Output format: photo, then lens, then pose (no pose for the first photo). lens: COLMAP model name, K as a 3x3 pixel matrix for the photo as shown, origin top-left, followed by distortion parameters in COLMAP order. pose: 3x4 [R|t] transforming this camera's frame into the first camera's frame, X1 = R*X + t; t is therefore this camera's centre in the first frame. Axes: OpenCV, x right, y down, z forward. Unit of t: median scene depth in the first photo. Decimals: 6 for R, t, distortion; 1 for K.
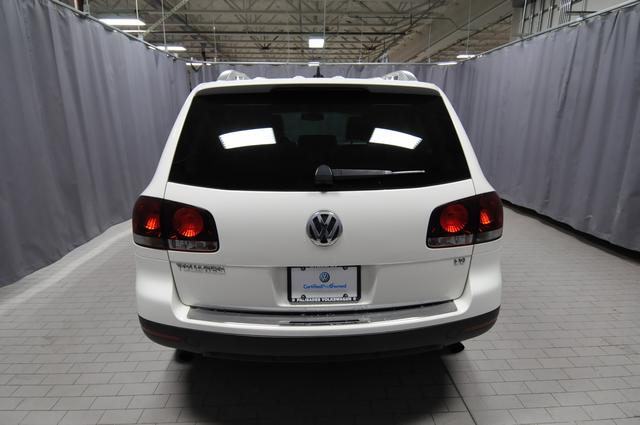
lens RADIAL K [[353.6, 0, 320.0], [0, 353.6, 212.5], [0, 0, 1]] dist [0.049465, -0.058401]
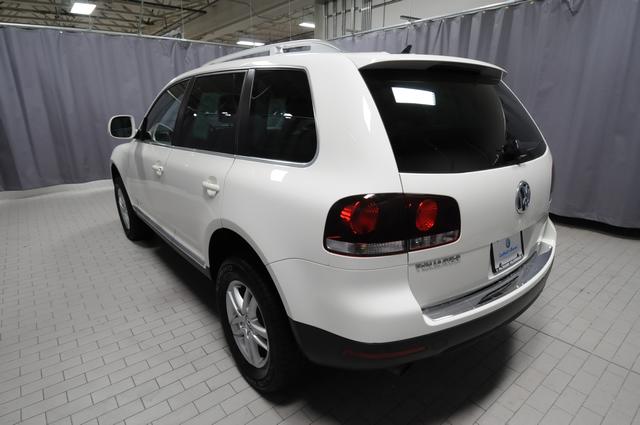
lens RADIAL K [[353.6, 0, 320.0], [0, 353.6, 212.5], [0, 0, 1]] dist [0.049465, -0.058401]
pose [[0.802115, -0.170528, 0.572304, -0.299780], [0.149157, 0.985196, 0.084504, -0.025773], [-0.578242, 0.017581, 0.815676, 0.120132]]
